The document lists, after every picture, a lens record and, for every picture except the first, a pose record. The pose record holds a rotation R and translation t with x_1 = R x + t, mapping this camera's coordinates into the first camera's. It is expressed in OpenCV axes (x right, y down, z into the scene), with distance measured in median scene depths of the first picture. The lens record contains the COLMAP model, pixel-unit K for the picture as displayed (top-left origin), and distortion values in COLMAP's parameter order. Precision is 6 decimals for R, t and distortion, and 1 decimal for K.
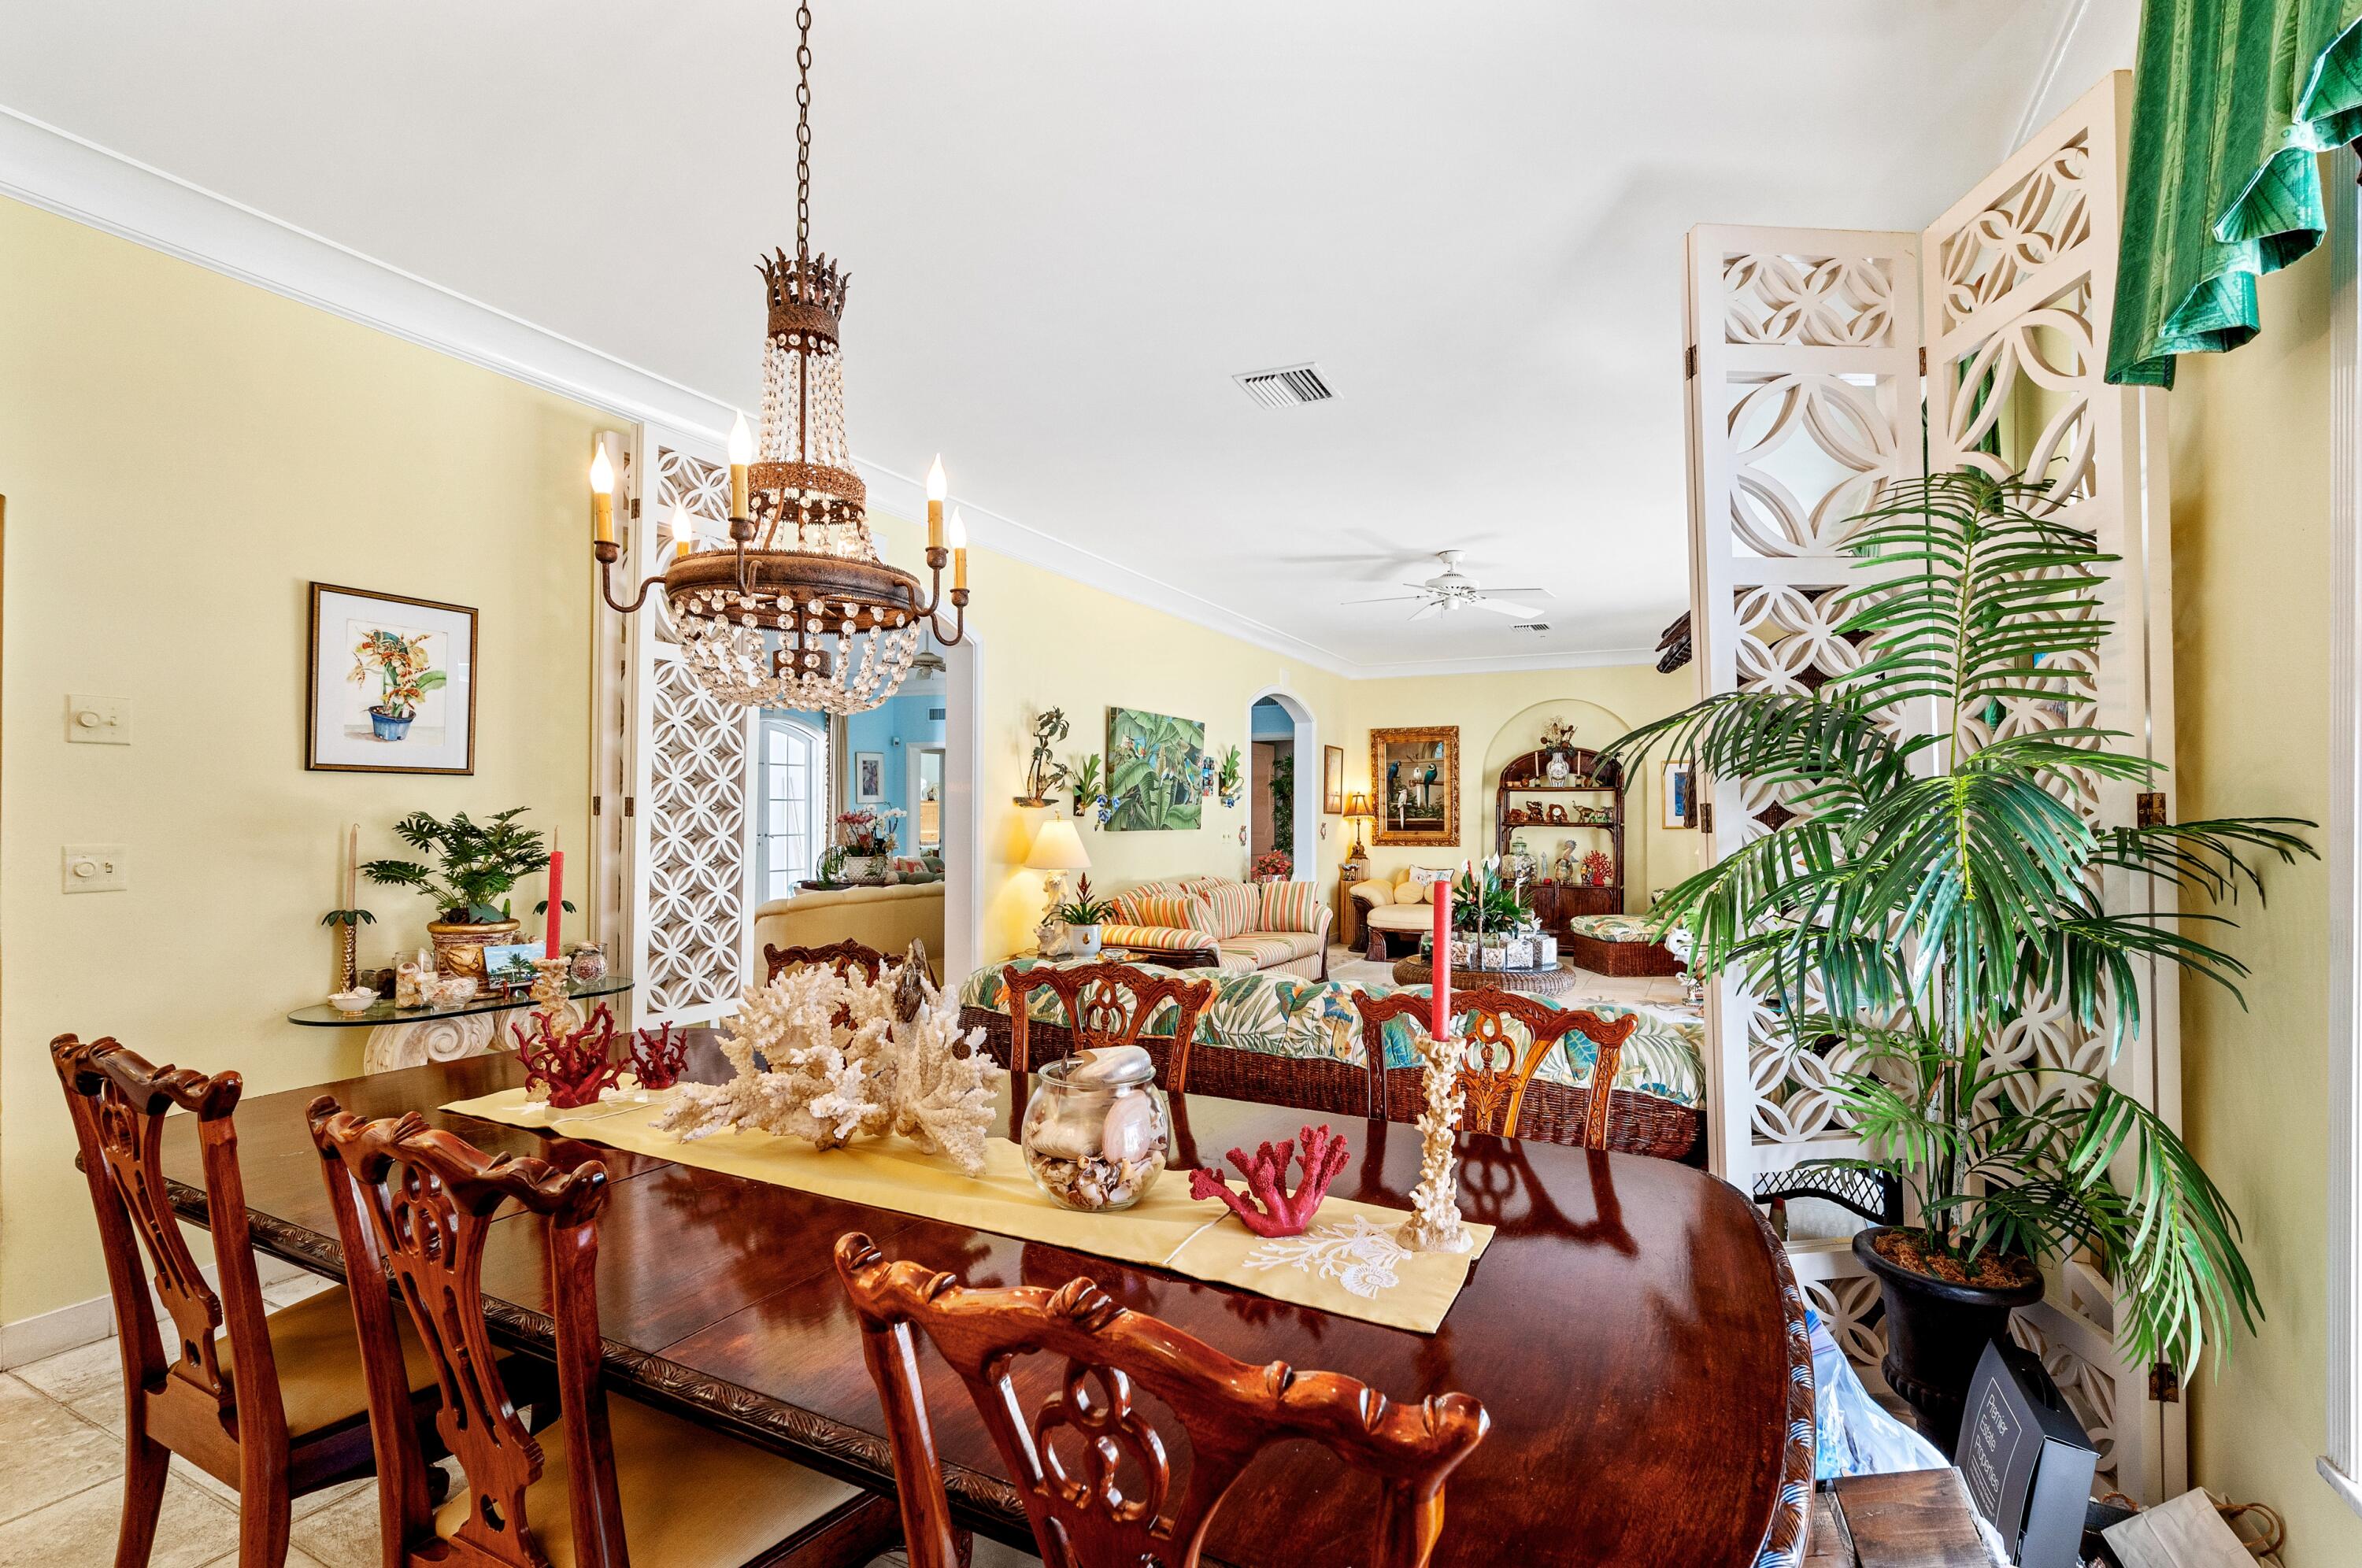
lens RADIAL K [[1082.2, 0, 1178.0], [0, 1082.2, 787.7], [0, 0, 1]] dist [0.002679, -0.000234]
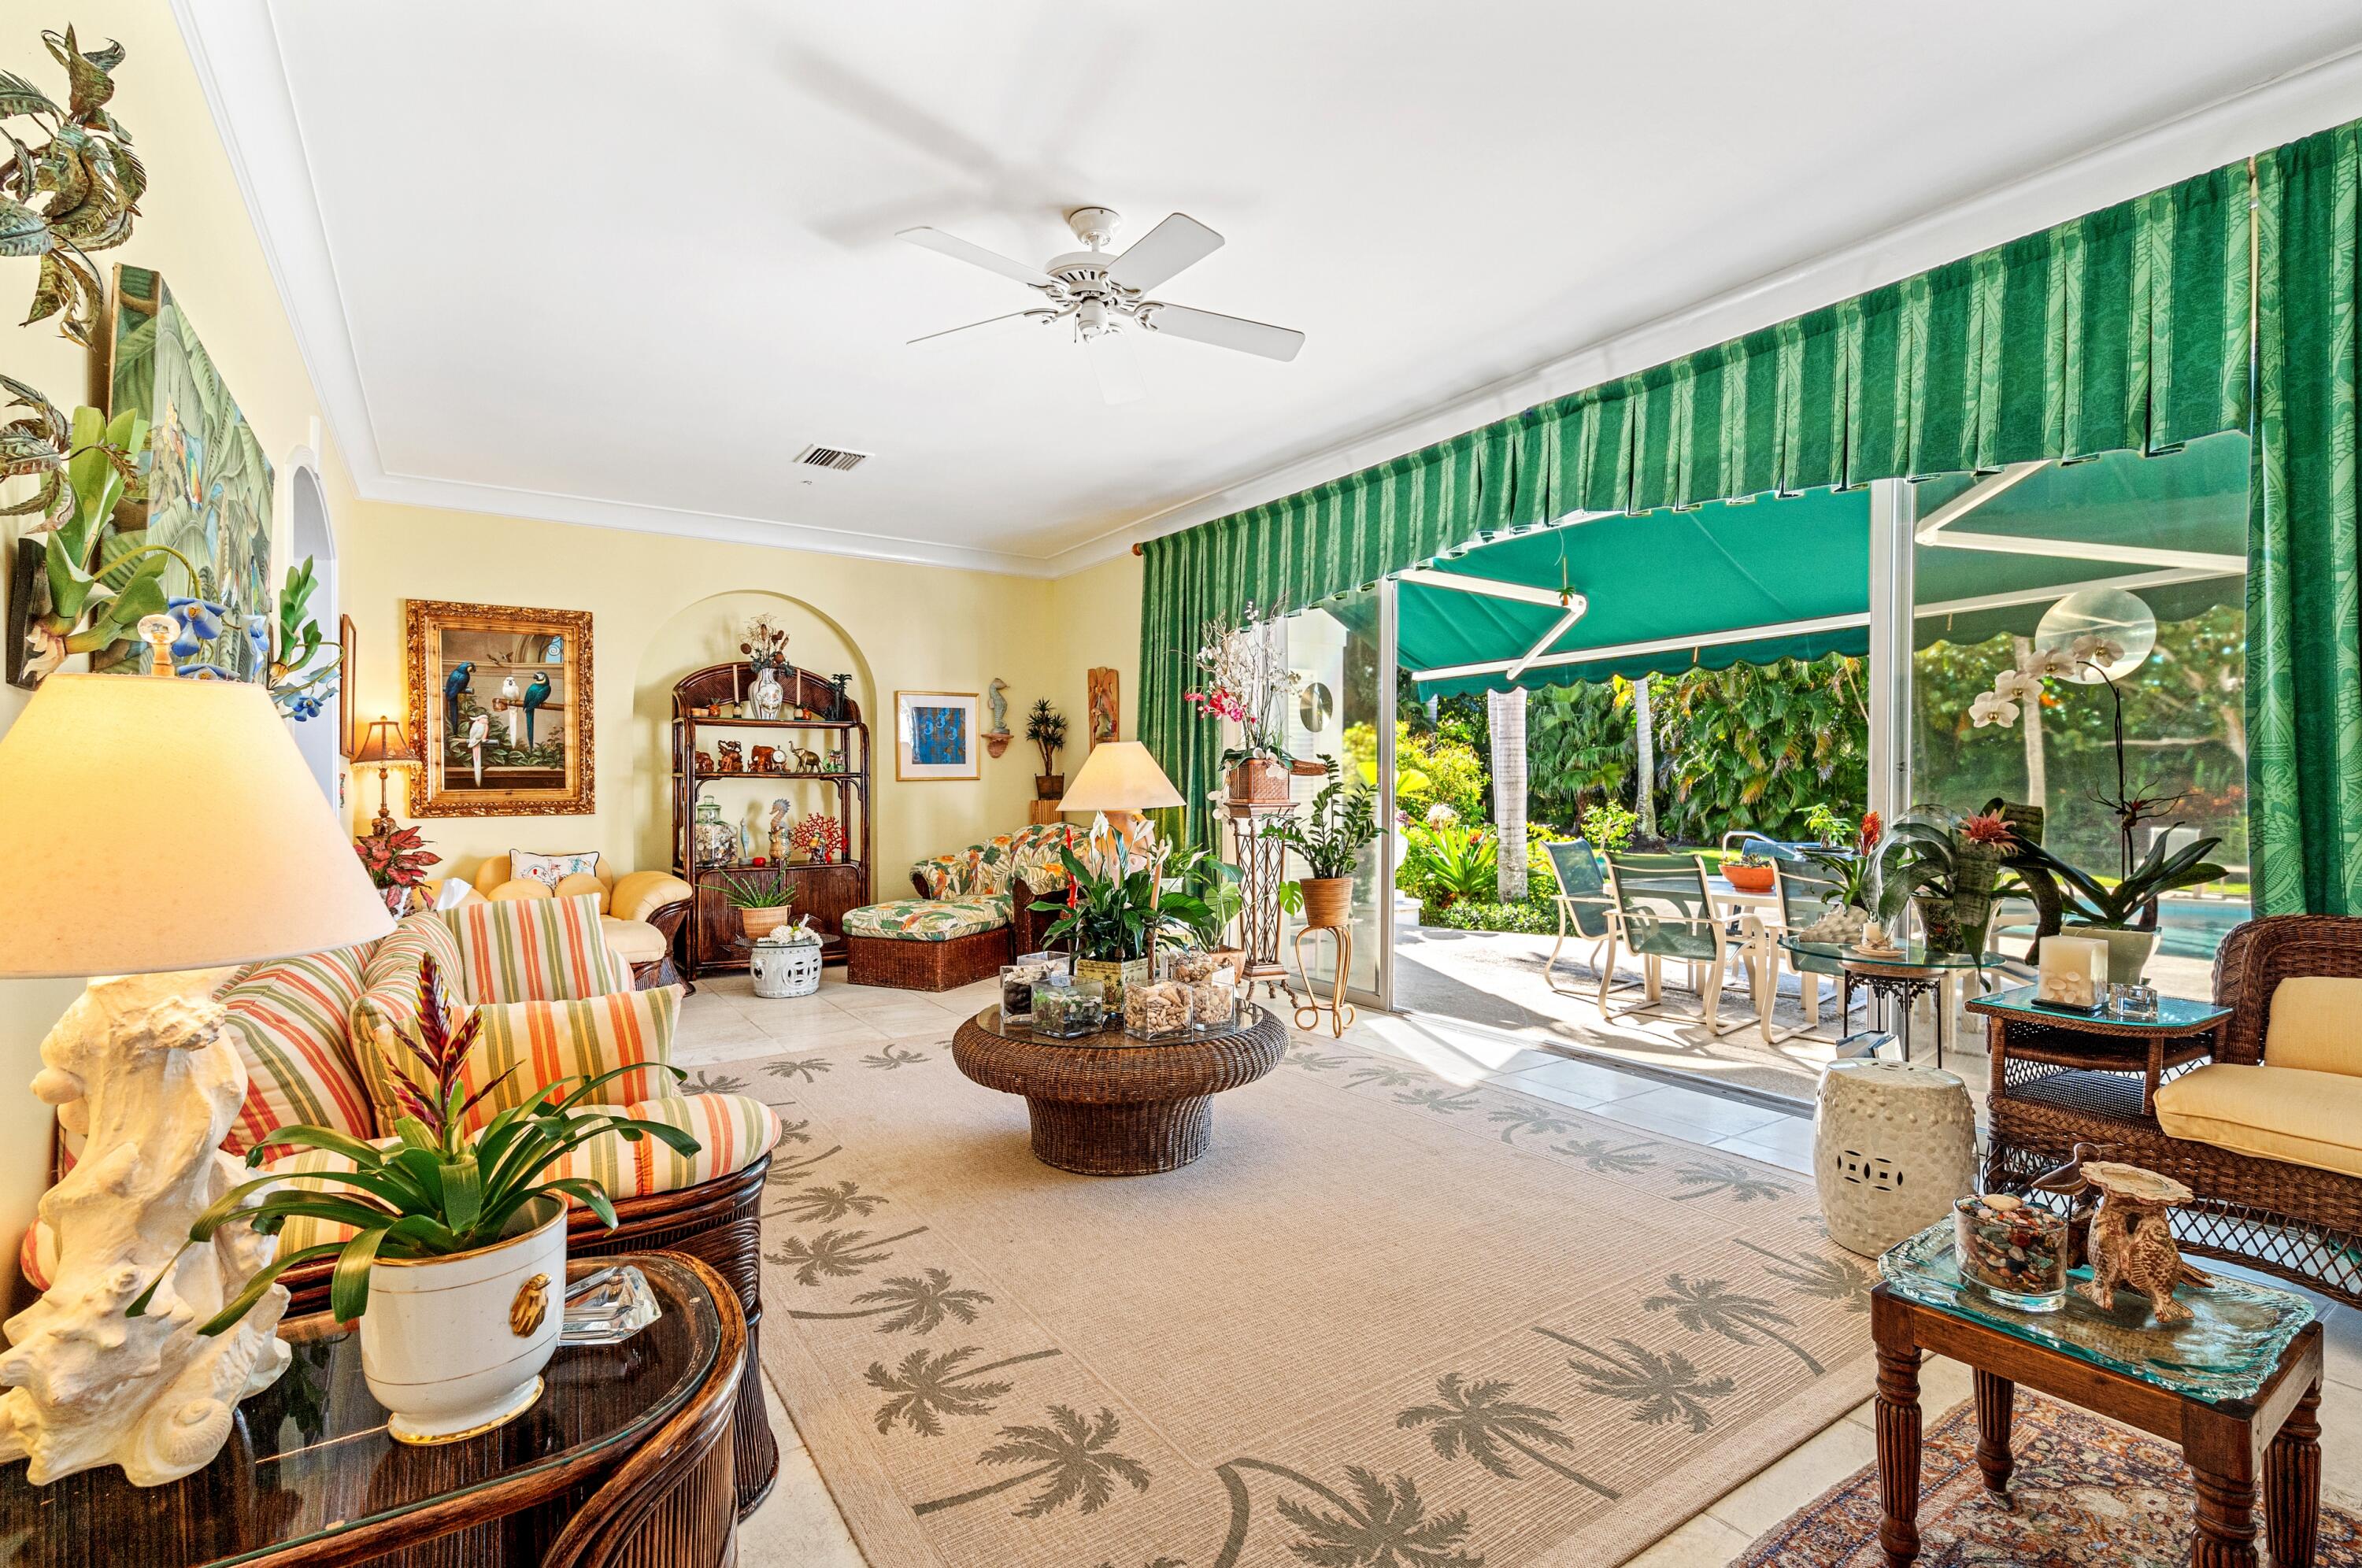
lens RADIAL K [[1082.2, 0, 1179.4], [0, 1082.2, 795.3], [0, 0, 1]] dist [0.002679, -0.000234]
pose [[0.494220, -0.012324, 0.869249, -0.101110], [-0.018556, 0.999522, 0.024722, 0.023040], [-0.869139, -0.028348, 0.493755, 0.420500]]
